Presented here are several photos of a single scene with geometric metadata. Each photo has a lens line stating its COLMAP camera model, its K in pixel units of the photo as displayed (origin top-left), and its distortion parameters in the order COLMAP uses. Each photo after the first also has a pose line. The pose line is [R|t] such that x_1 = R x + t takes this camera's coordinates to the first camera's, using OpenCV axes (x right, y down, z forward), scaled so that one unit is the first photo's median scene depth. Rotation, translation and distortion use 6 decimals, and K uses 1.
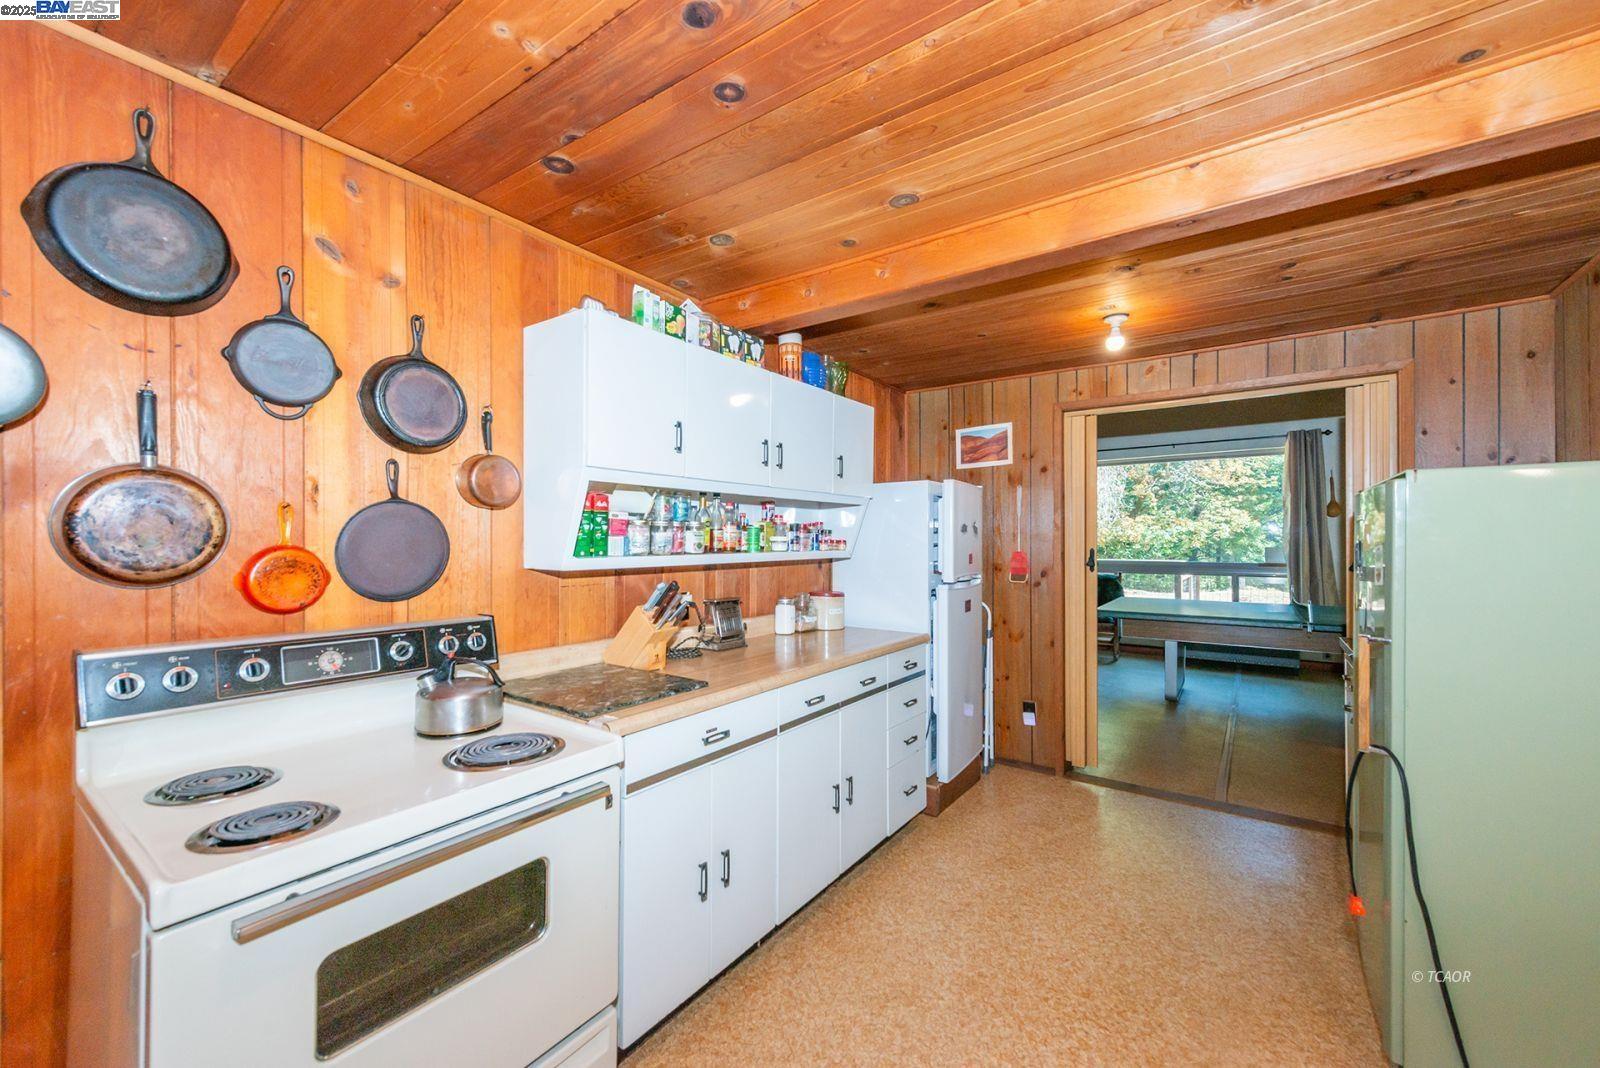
lens RADIAL K [[635.8, 0, 797.9], [0, 635.8, 538.1], [0, 0, 1]] dist [0.013294, -0.002877]
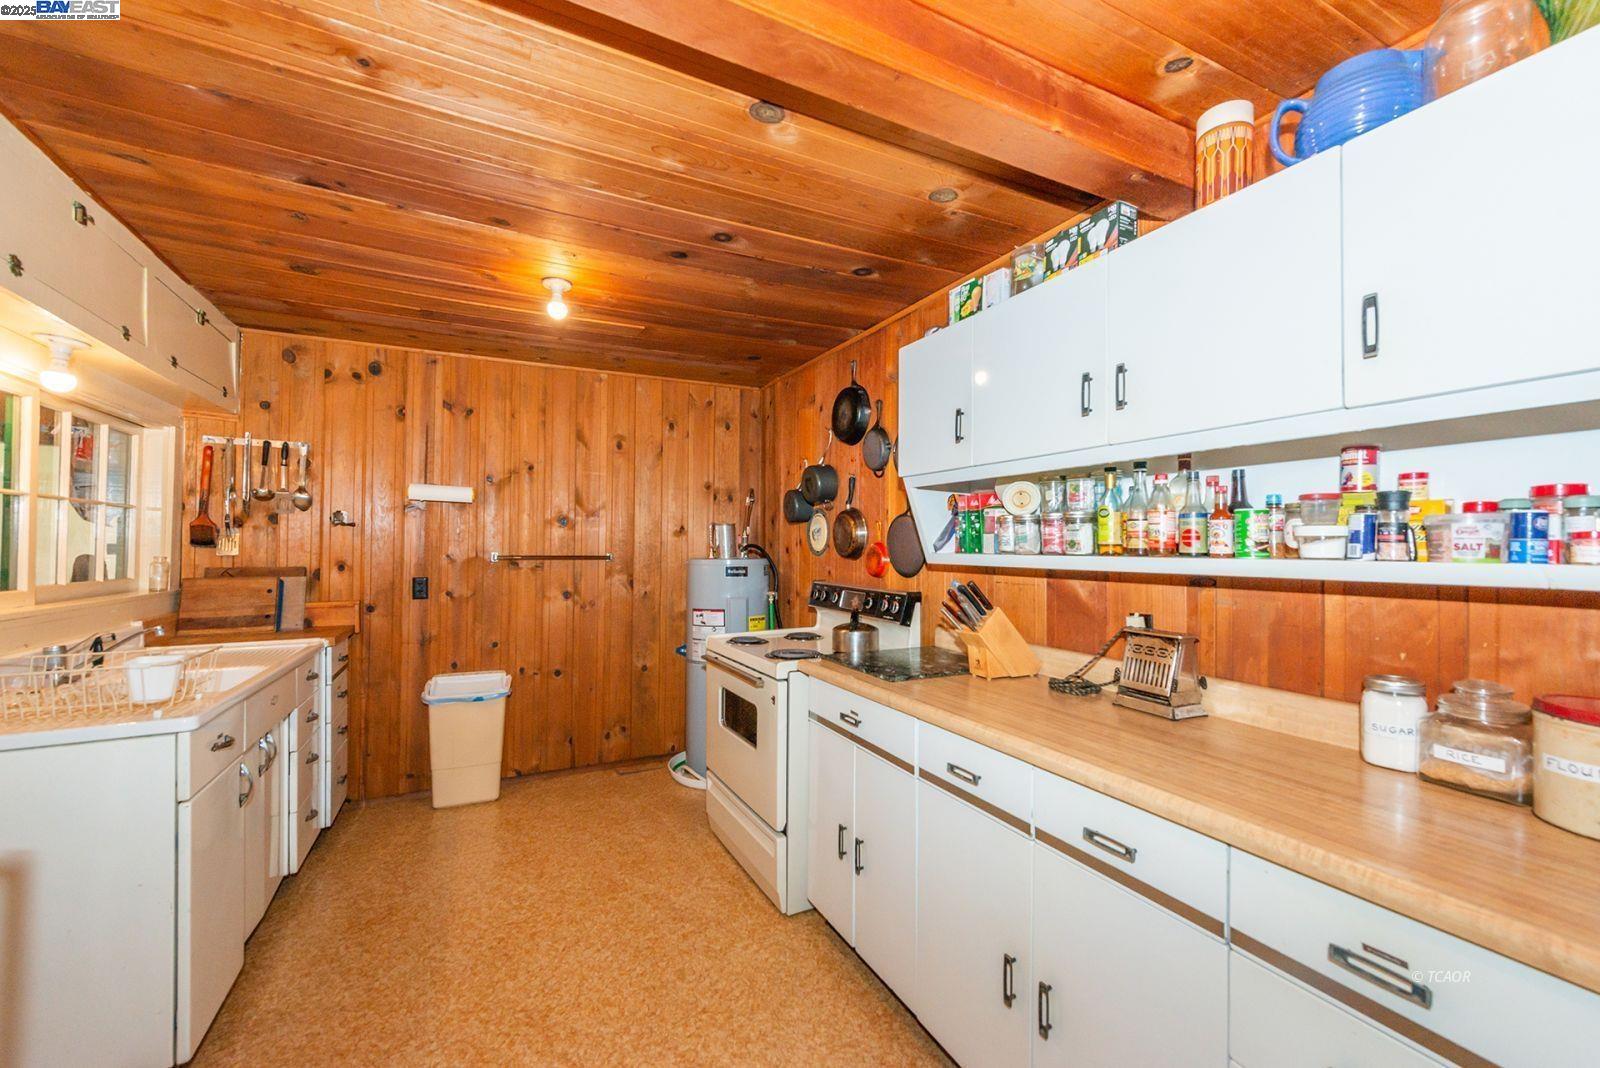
lens RADIAL K [[635.8, 0, 802.6], [0, 635.8, 539.5], [0, 0, 1]] dist [0.013294, -0.002877]
pose [[-0.458722, -0.013400, -0.888479, 0.633768], [-0.006474, 0.999910, -0.011738, 0.016909], [0.888556, 0.000367, -0.458768, 1.044143]]
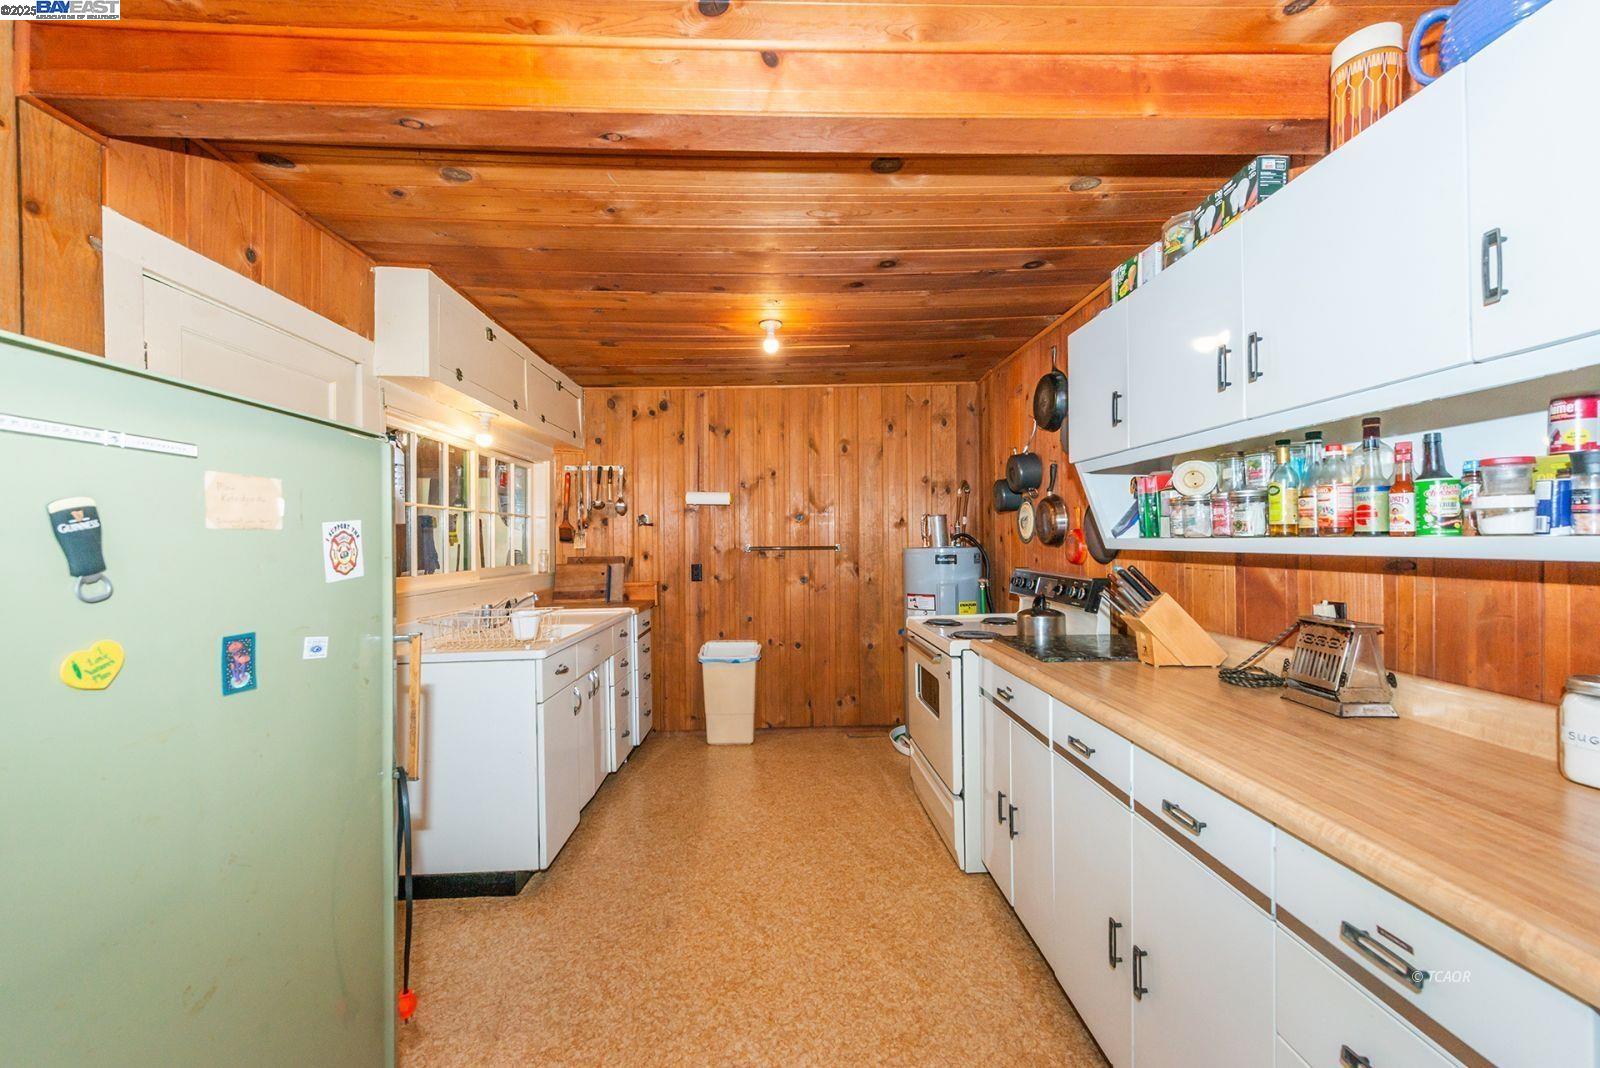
lens RADIAL K [[635.8, 0, 812.9], [0, 635.8, 539.7], [0, 0, 1]] dist [0.013294, -0.002877]
pose [[-0.785475, 0.007569, -0.618847, 0.625239], [0.010159, 0.999948, -0.000663, 0.022704], [0.618810, -0.006808, -0.785511, 1.237087]]
